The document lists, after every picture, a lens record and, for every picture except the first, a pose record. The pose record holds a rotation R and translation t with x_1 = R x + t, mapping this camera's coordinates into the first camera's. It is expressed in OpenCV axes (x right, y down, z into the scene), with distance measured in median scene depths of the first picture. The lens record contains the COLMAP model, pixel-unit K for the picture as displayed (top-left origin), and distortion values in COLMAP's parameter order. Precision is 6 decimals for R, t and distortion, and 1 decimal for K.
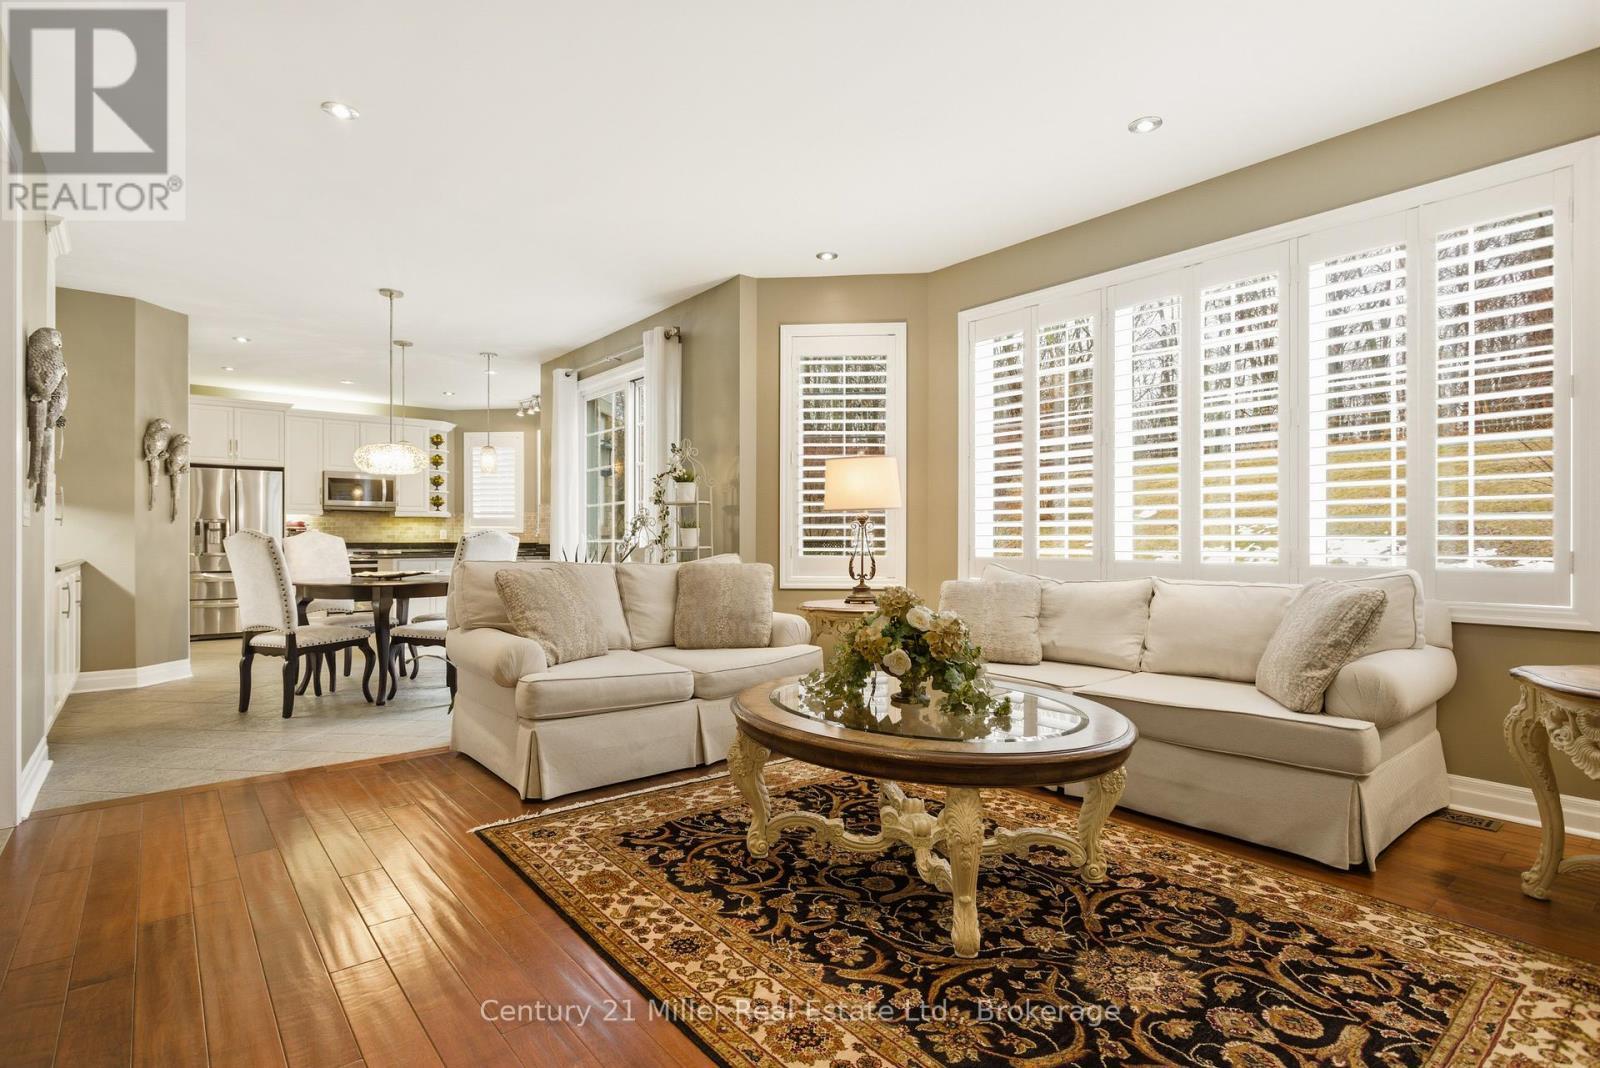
lens RADIAL K [[793.4, 0, 803.0], [0, 793.4, 534.6], [0, 0, 1]] dist [-0.008608, 0.001625]
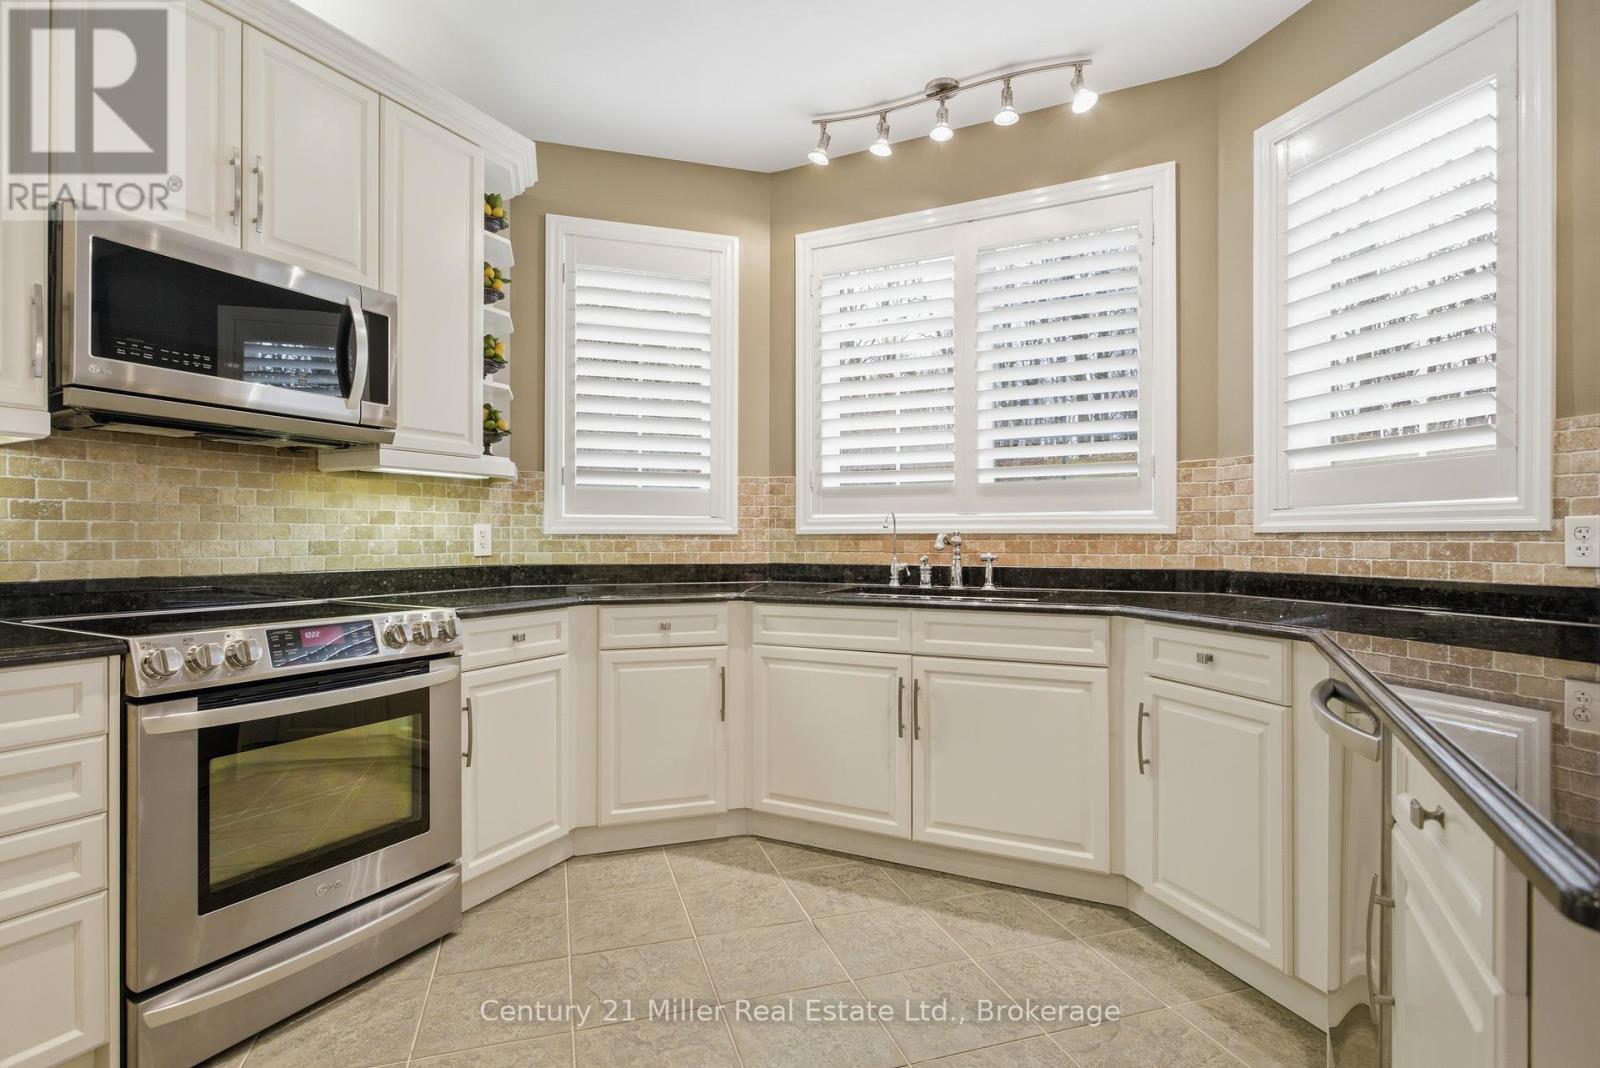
lens RADIAL K [[793.4, 0, 799.6], [0, 793.4, 534.7], [0, 0, 1]] dist [-0.008608, 0.001625]
pose [[0.917195, 0.004766, 0.398409, -0.628545], [-0.005085, 0.999987, -0.000256, -0.003331], [-0.398405, -0.001791, 0.917208, 0.920610]]
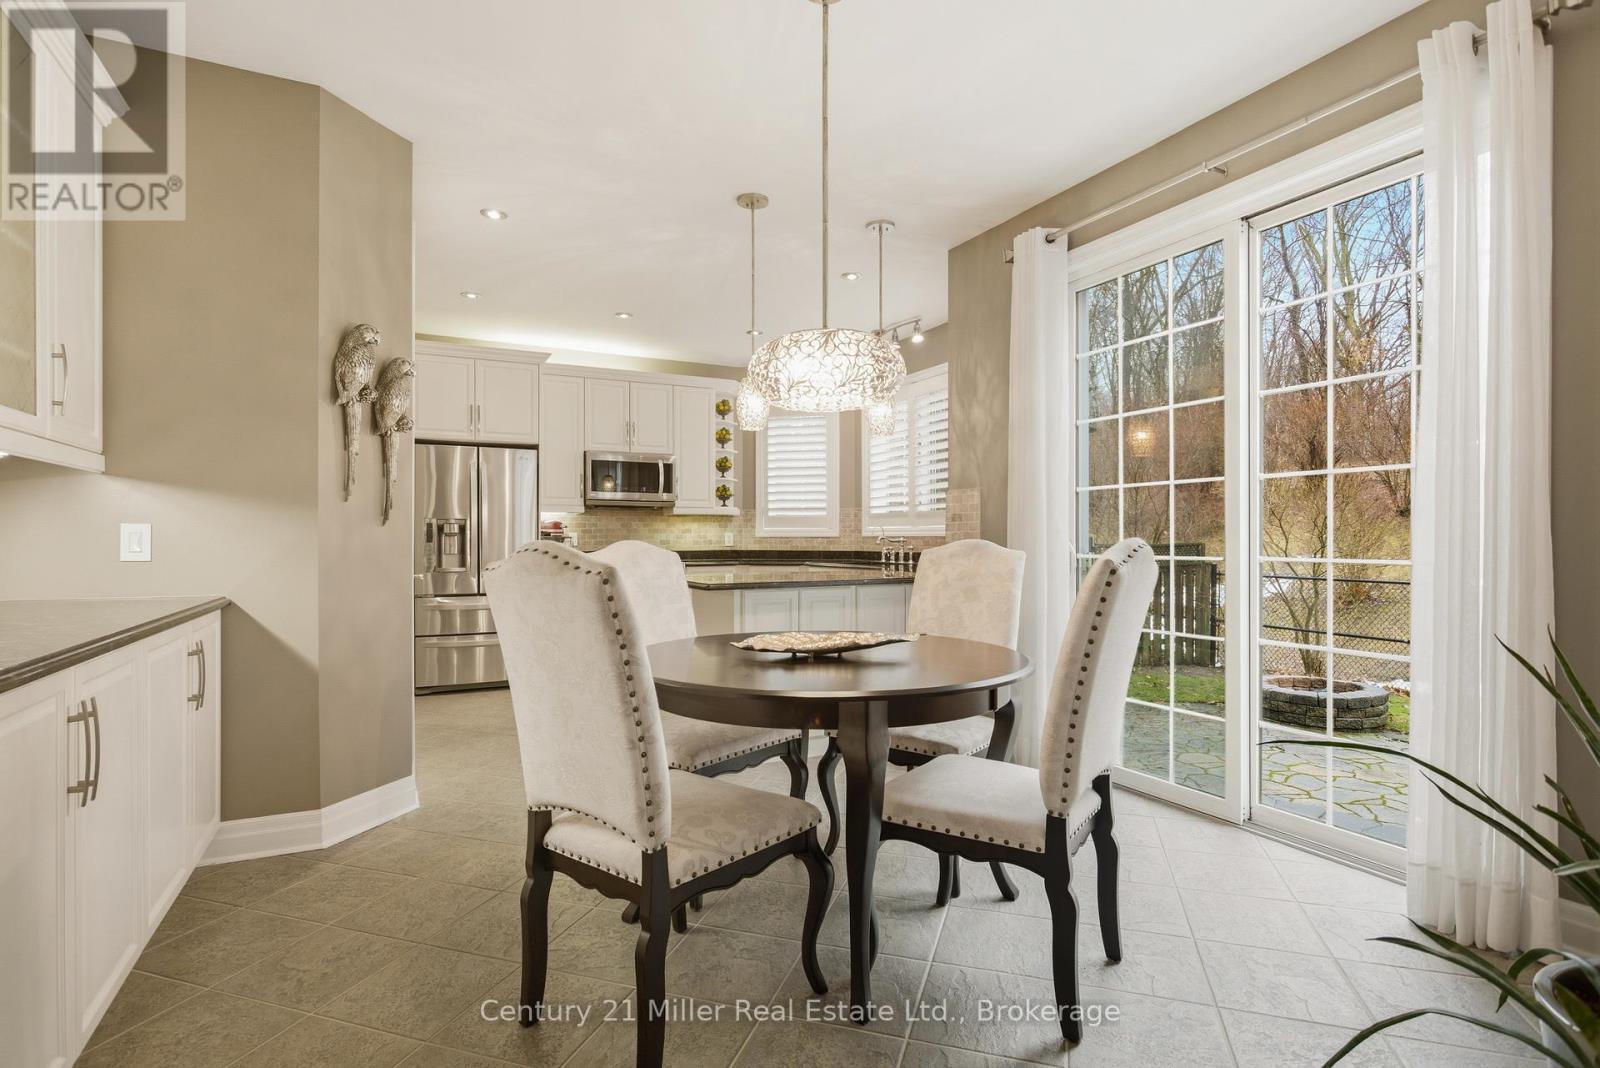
lens RADIAL K [[793.4, 0, 796.0], [0, 793.4, 534.4], [0, 0, 1]] dist [-0.008608, 0.001625]
pose [[0.974875, 0.000891, -0.222751, -0.316163], [-0.000739, 0.999999, 0.000768, -0.006946], [0.222751, -0.000584, 0.974875, 0.417778]]
